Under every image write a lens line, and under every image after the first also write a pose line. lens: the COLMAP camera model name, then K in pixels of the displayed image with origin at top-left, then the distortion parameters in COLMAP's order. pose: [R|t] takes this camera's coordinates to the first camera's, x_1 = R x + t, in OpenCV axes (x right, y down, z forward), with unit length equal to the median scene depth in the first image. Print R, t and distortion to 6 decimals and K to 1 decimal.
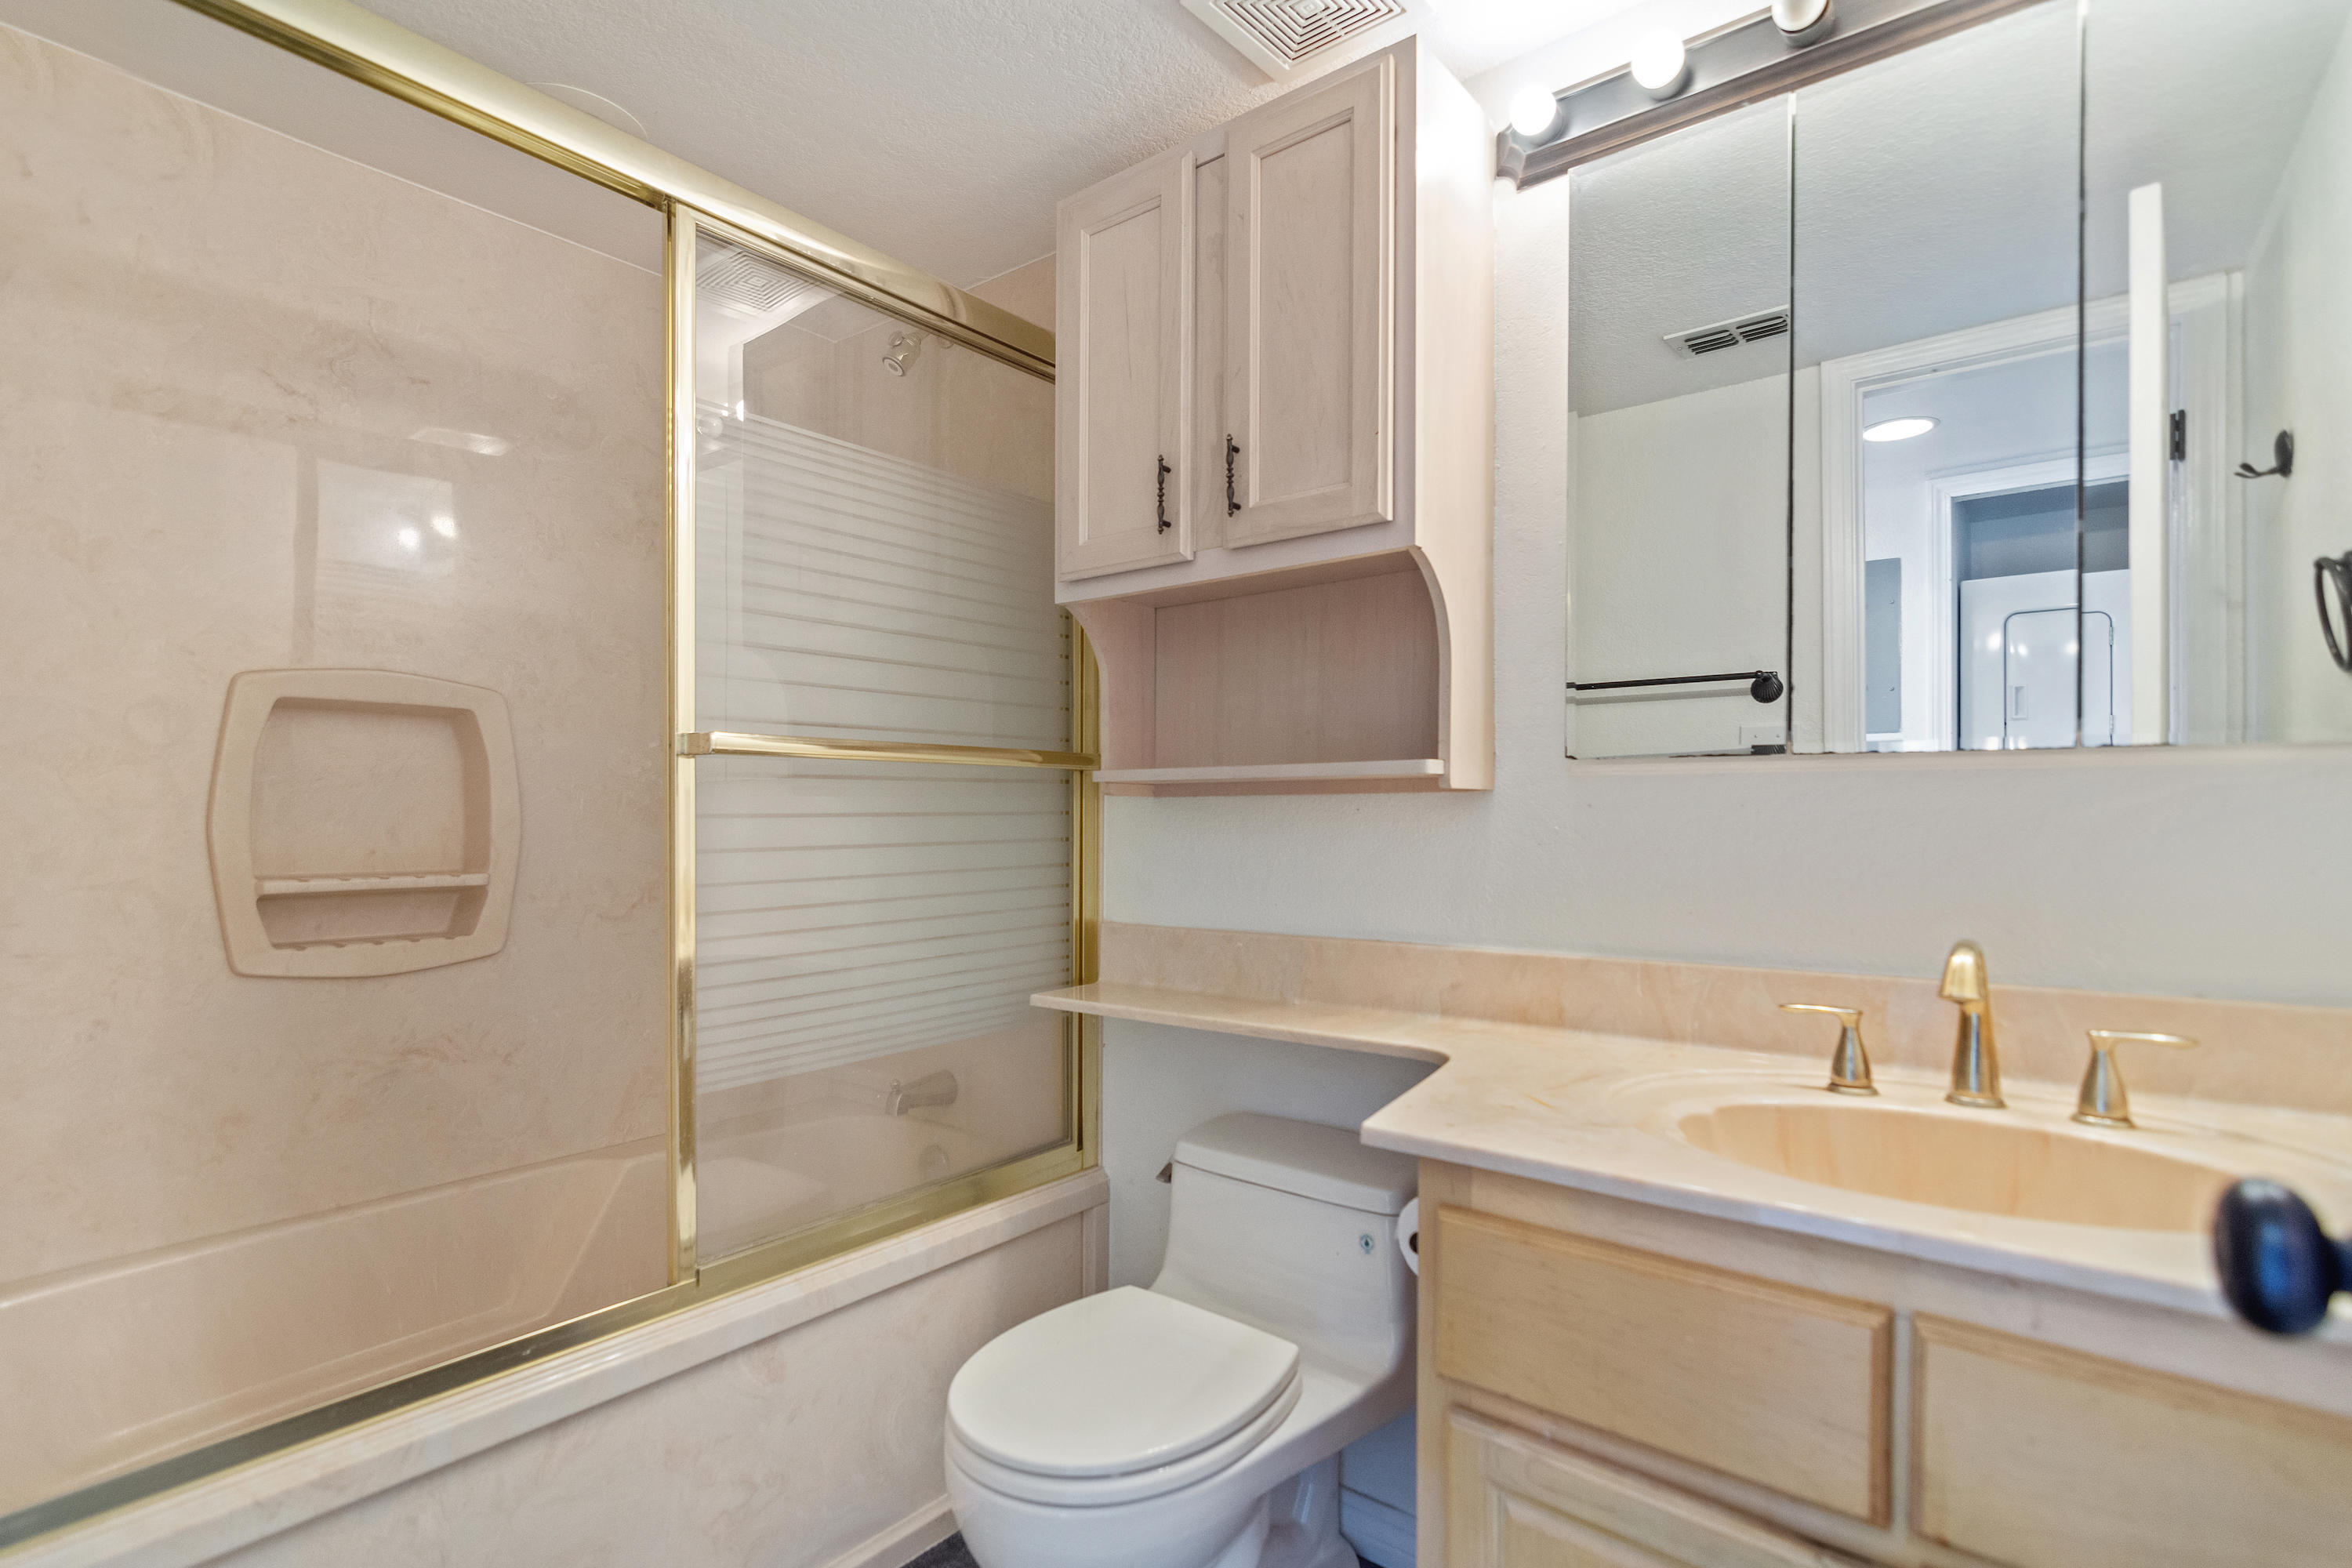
lens RADIAL K [[1133.9, 0, 1174.3], [0, 1133.9, 800.0], [0, 0, 1]] dist [-0.004548, 0.005088]
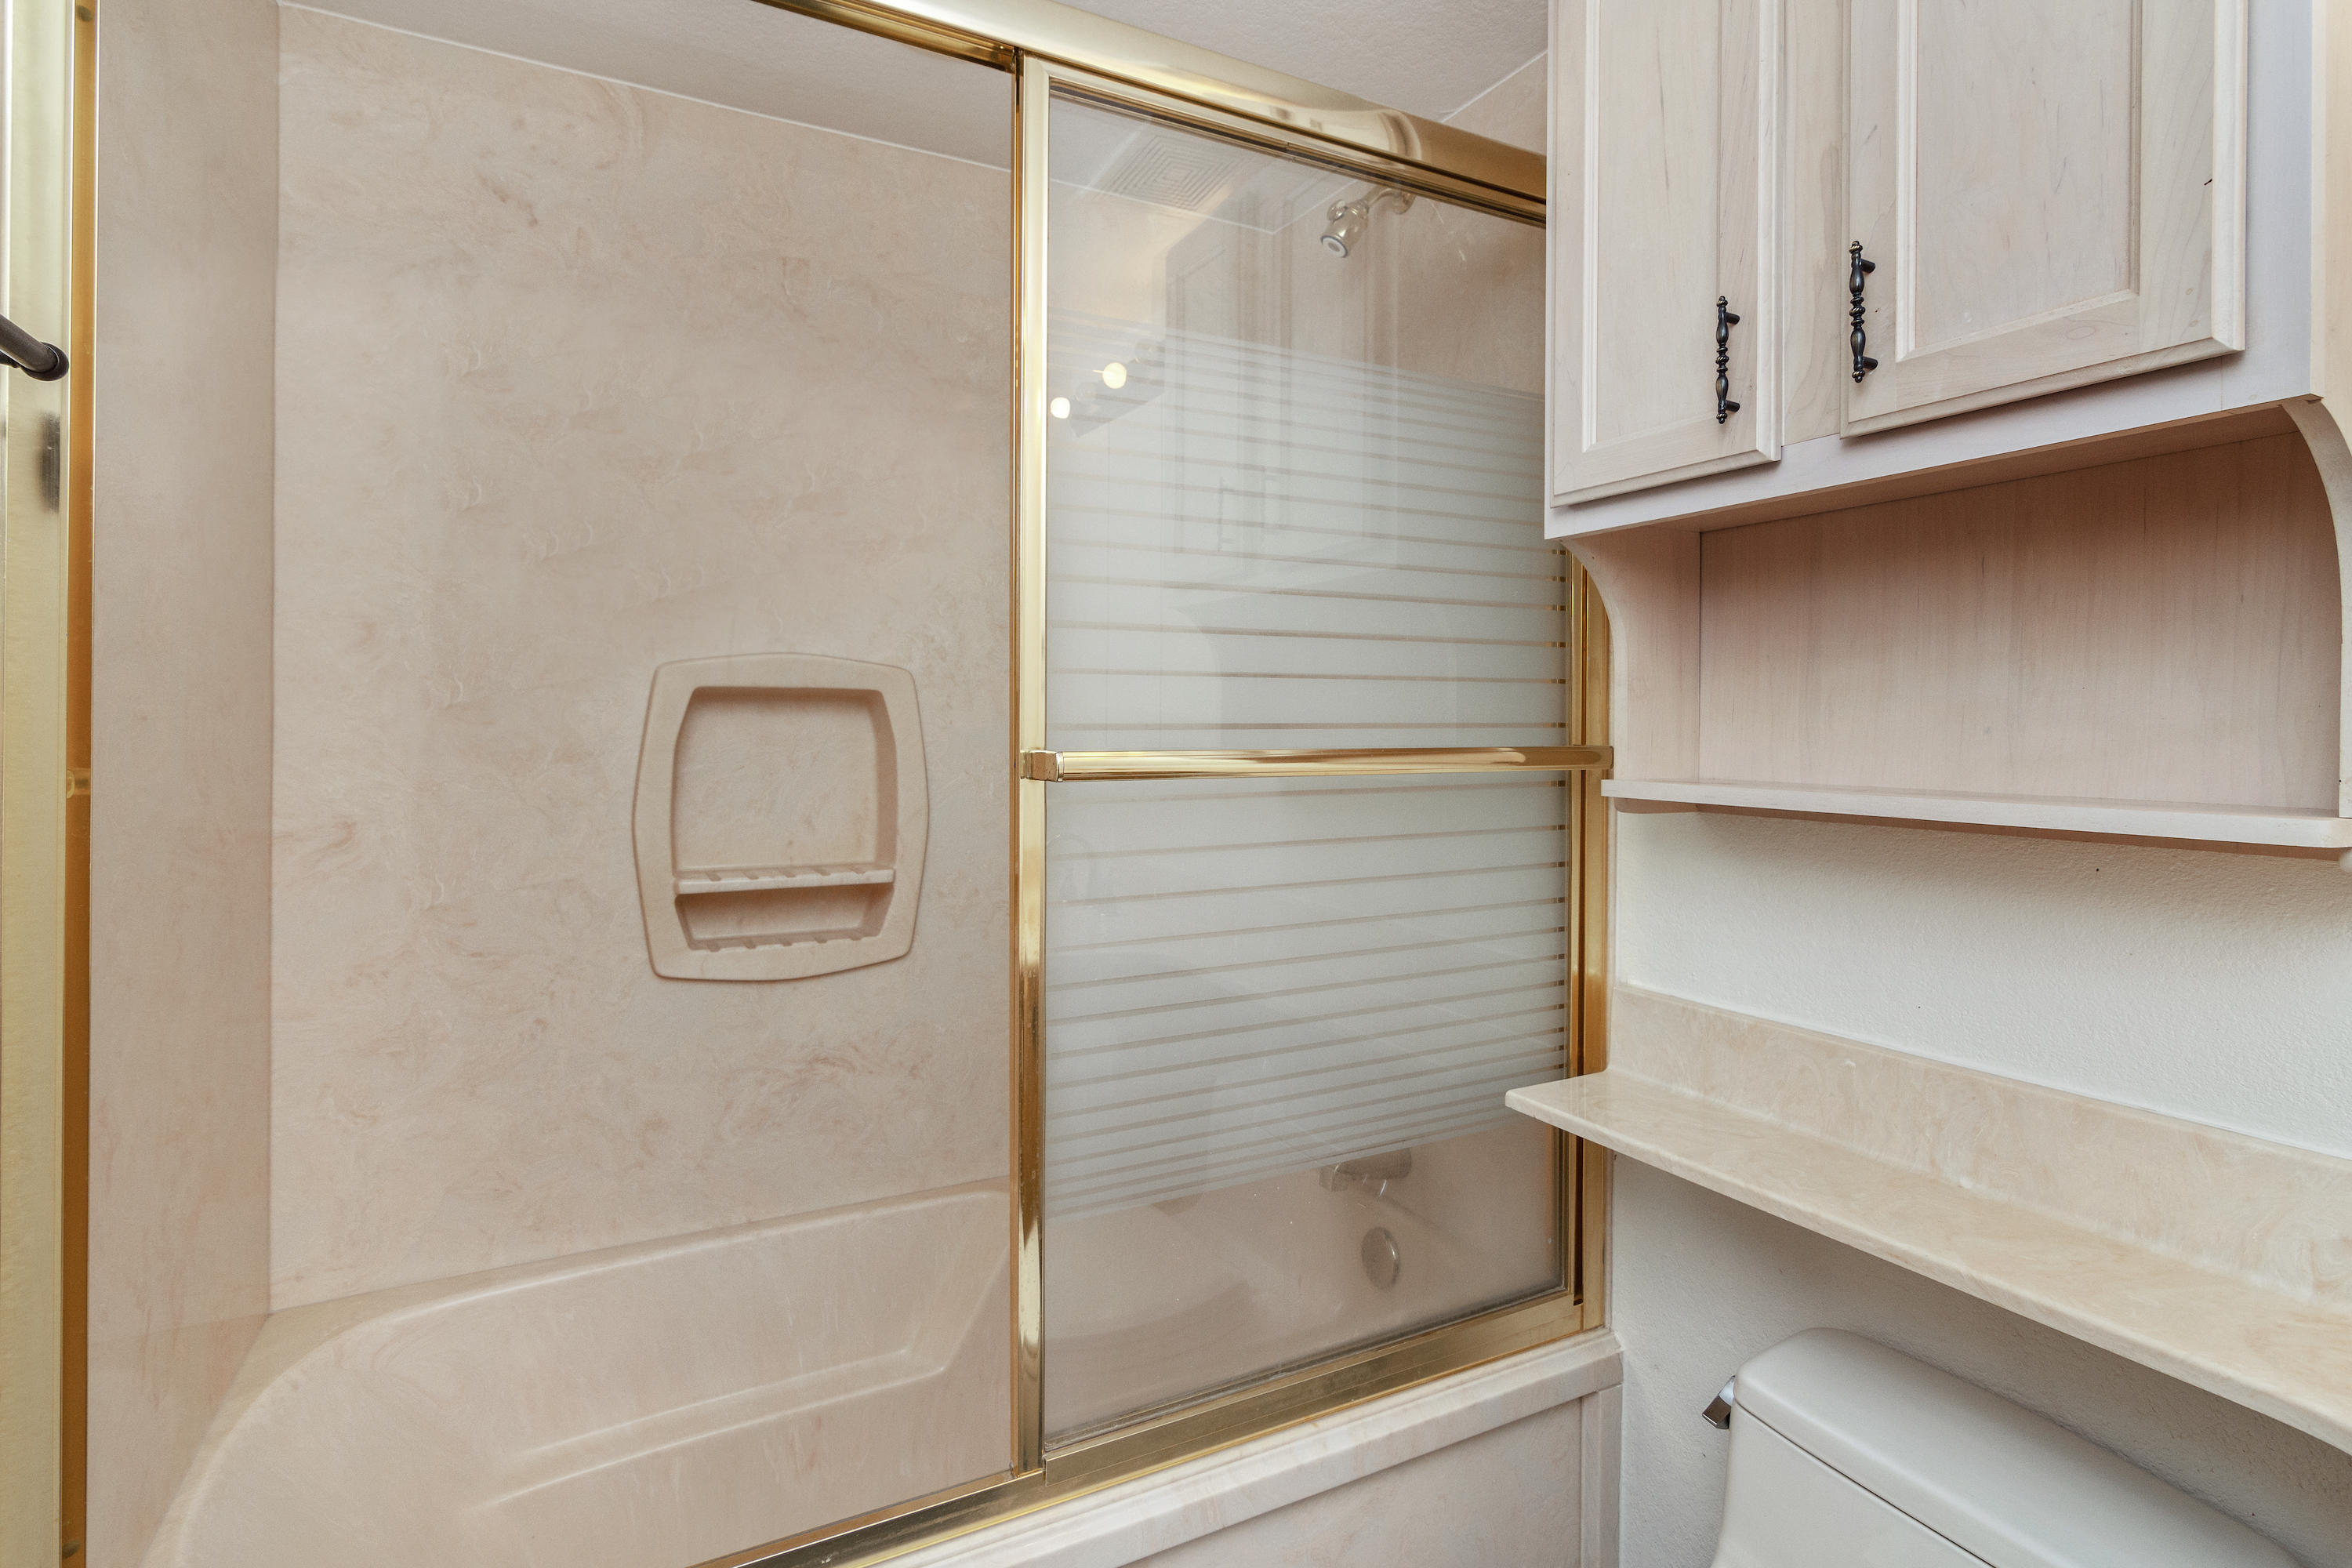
lens RADIAL K [[1133.9, 0, 1163.8], [0, 1133.9, 713.0], [0, 0, 1]] dist [-0.004548, 0.005088]
pose [[0.908013, 0.004354, -0.418919, -0.026829], [-0.003288, 0.999989, 0.003266, -0.070827], [0.418929, -0.001589, 0.908018, 0.283189]]
